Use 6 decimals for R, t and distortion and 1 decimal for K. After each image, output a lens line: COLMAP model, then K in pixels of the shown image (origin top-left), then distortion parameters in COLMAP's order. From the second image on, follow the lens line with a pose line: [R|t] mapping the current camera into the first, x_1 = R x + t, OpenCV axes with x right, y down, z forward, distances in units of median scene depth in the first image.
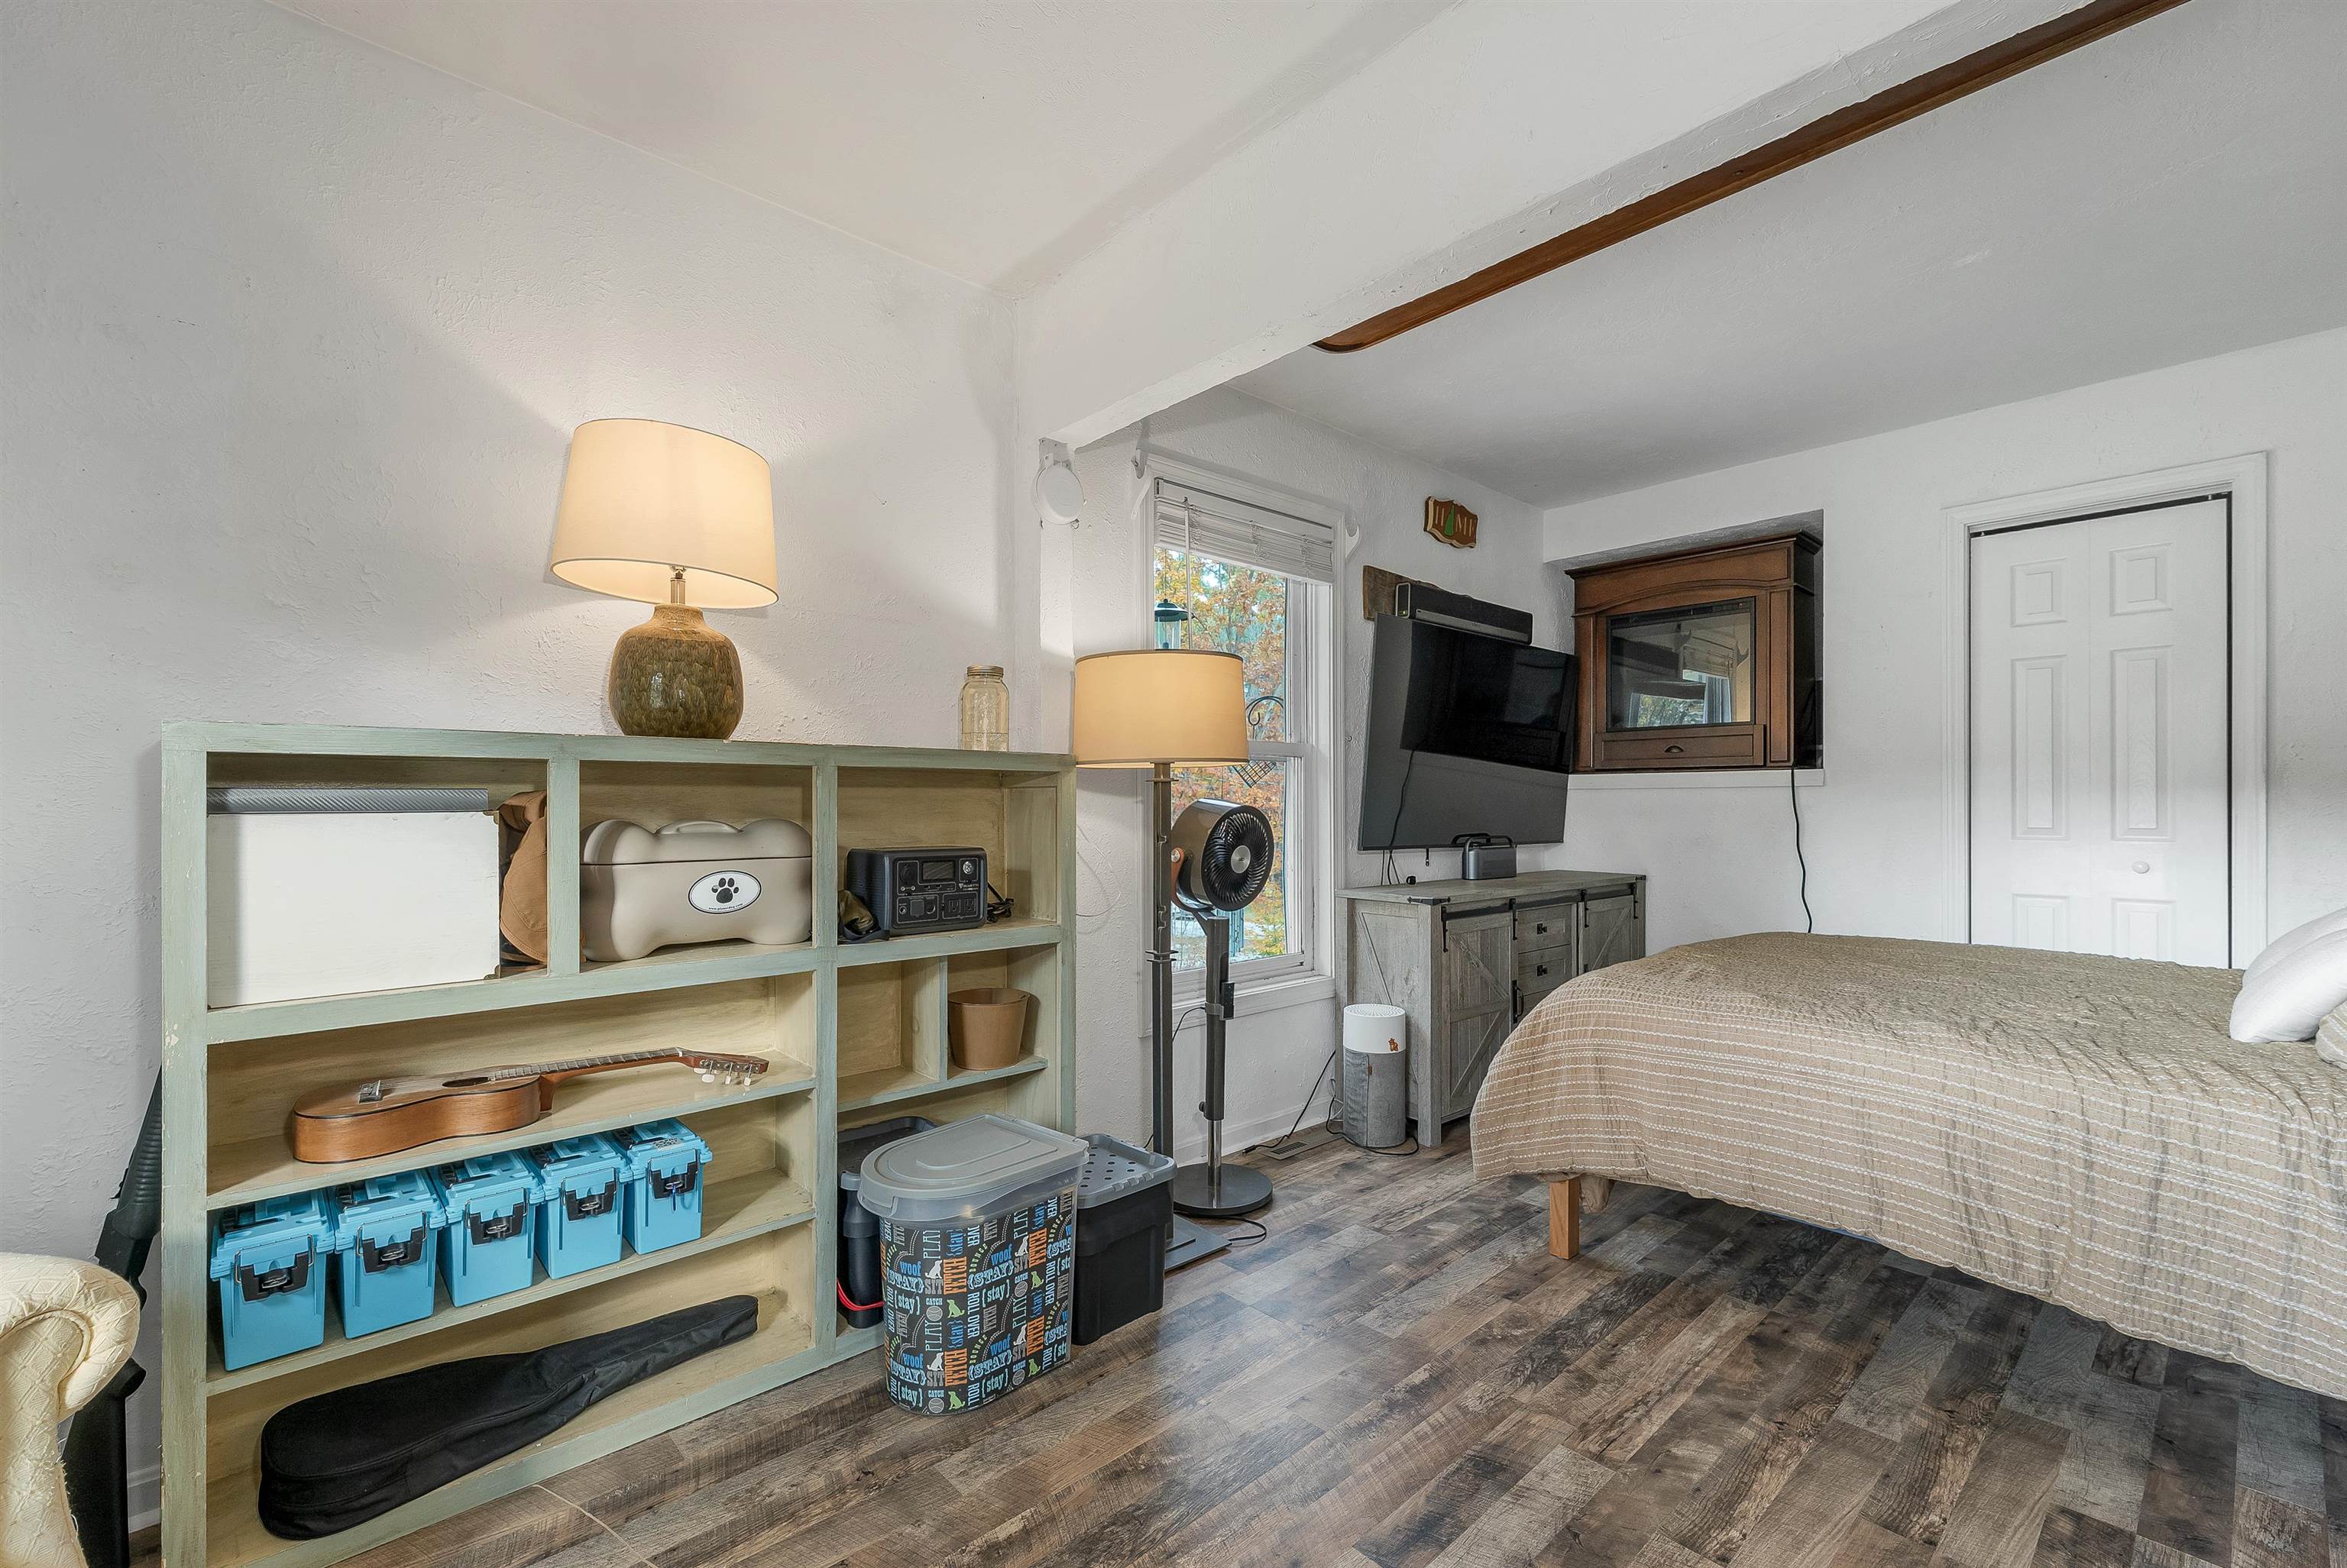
lens RADIAL K [[986.1, 0, 1172.3], [0, 986.1, 796.0], [0, 0, 1]] dist [0.000787, 0.000018]
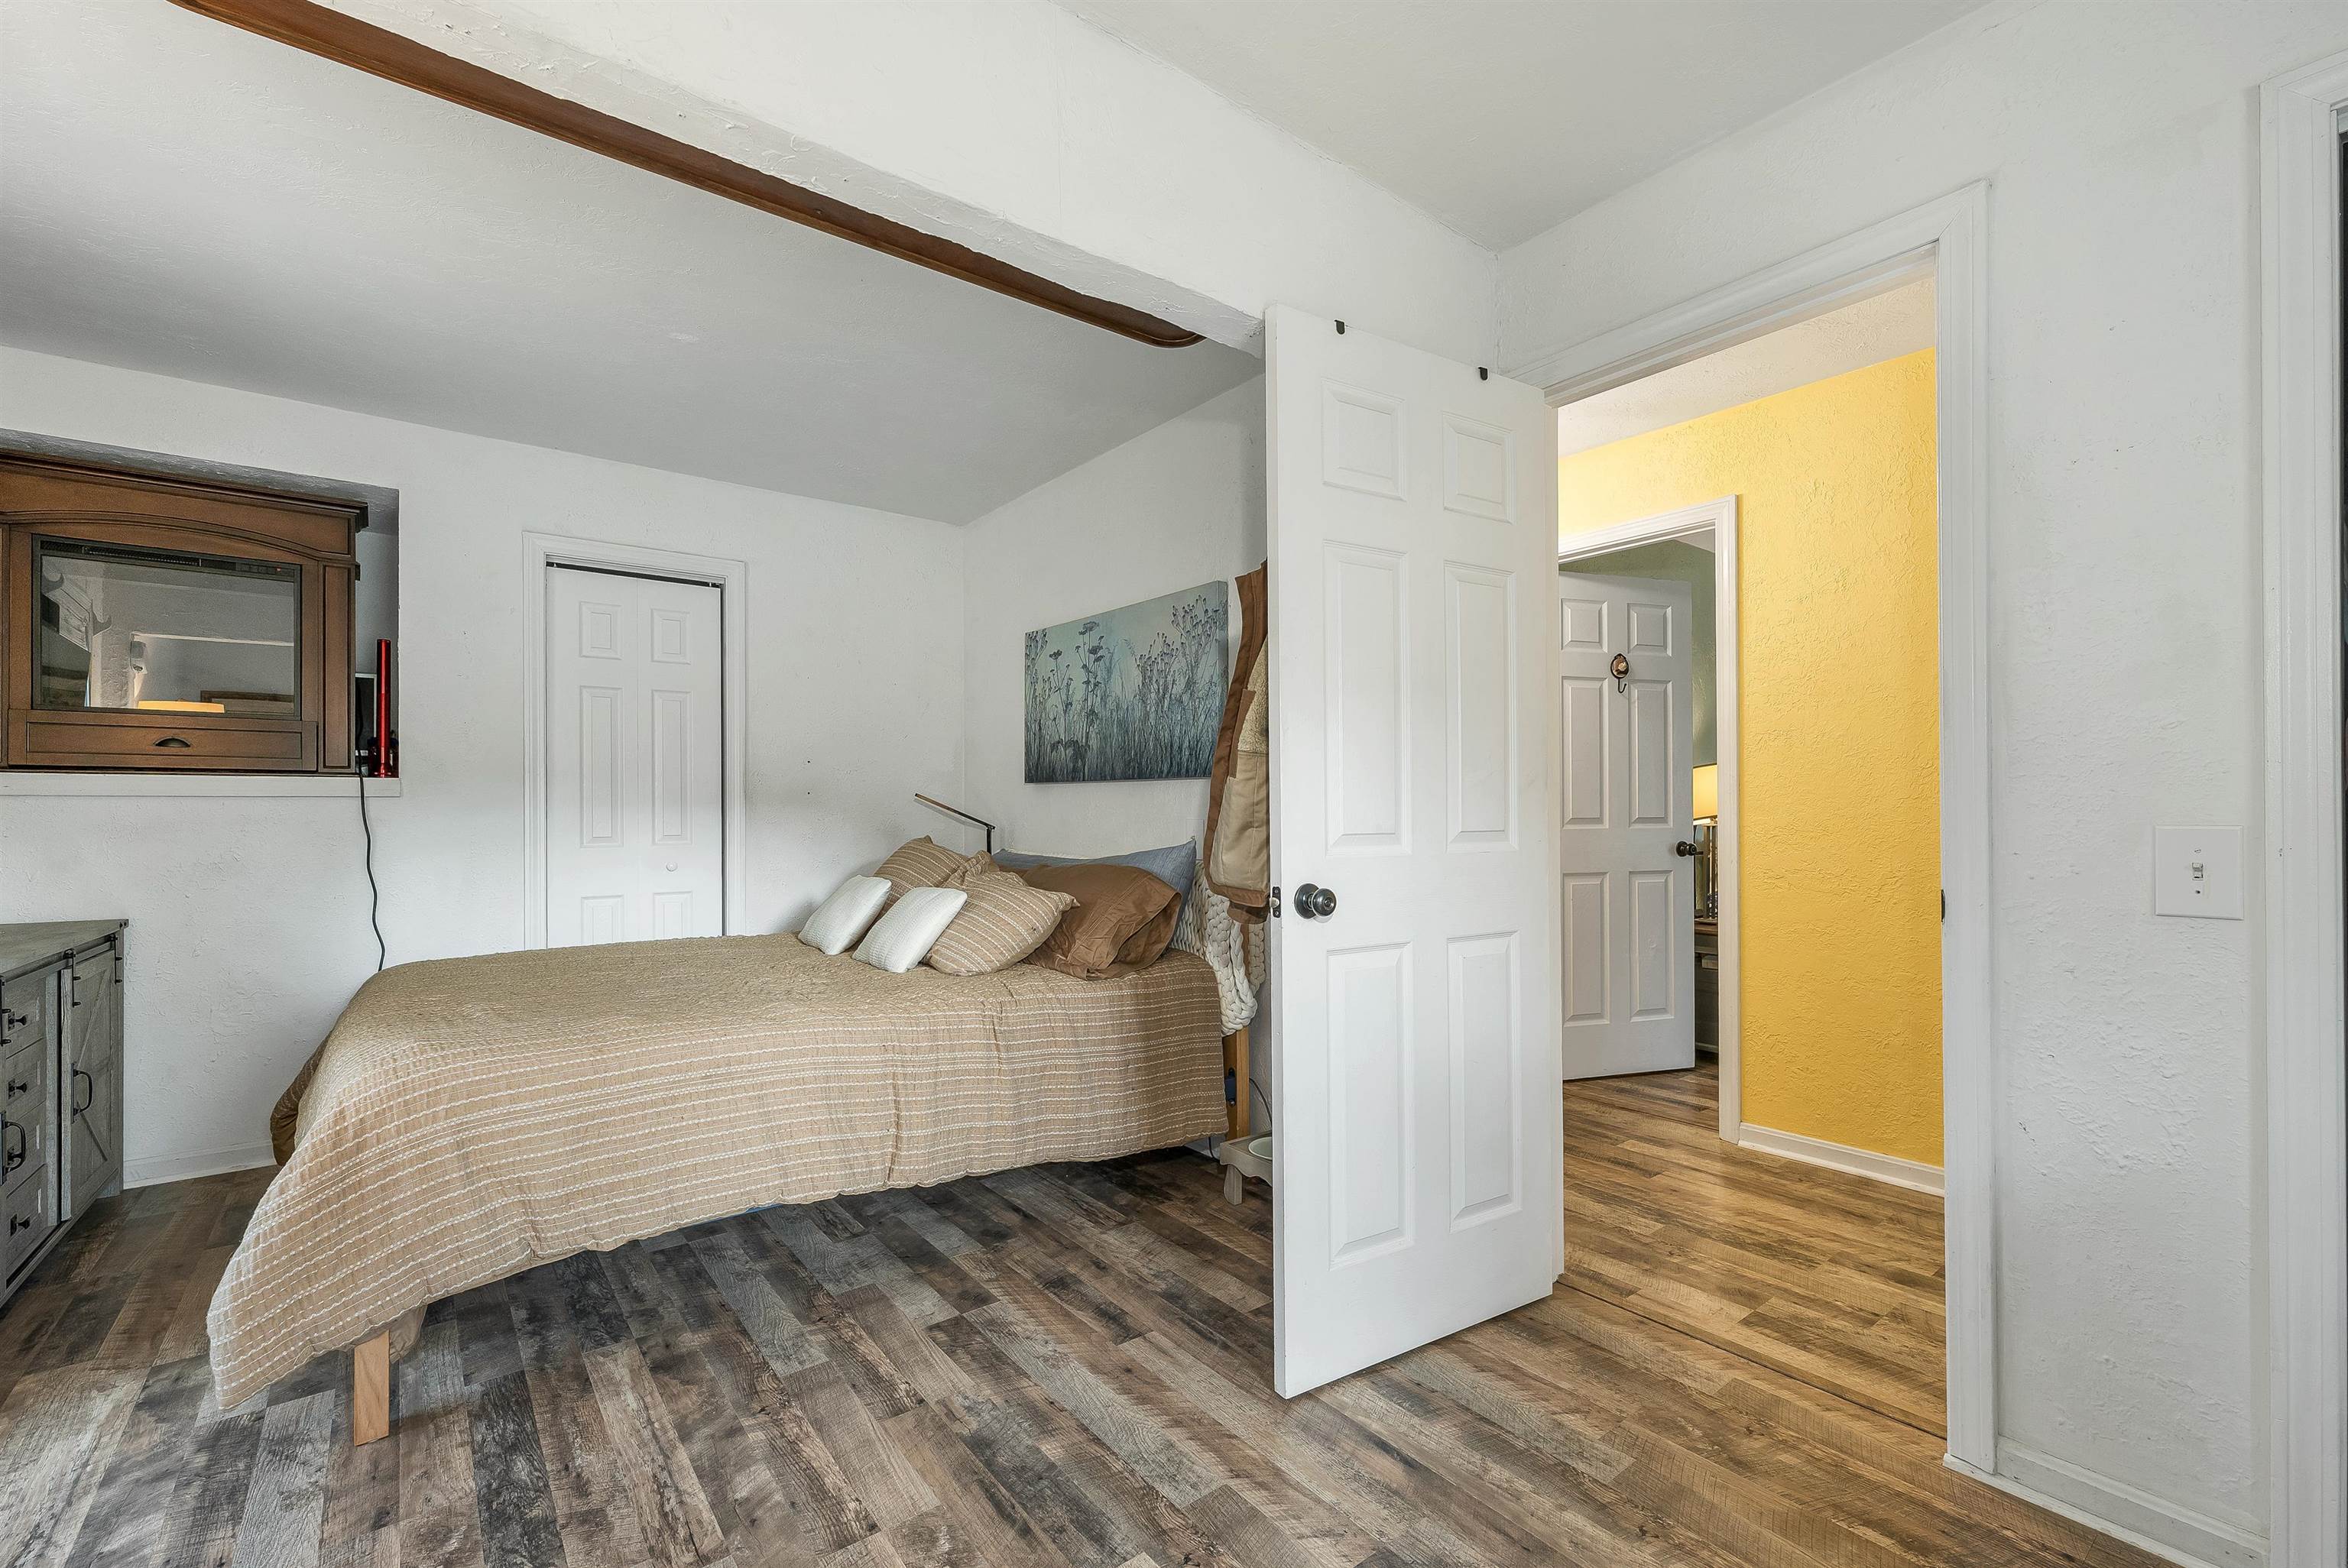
lens RADIAL K [[986.6, 0, 1172.9], [0, 986.6, 804.1], [0, 0, 1]] dist [0.000787, 0.000018]
pose [[0.084046, 0.009430, 0.996417, -0.339101], [-0.004138, 0.999950, -0.009114, 0.003524], [-0.996453, -0.003357, 0.084080, 0.419075]]
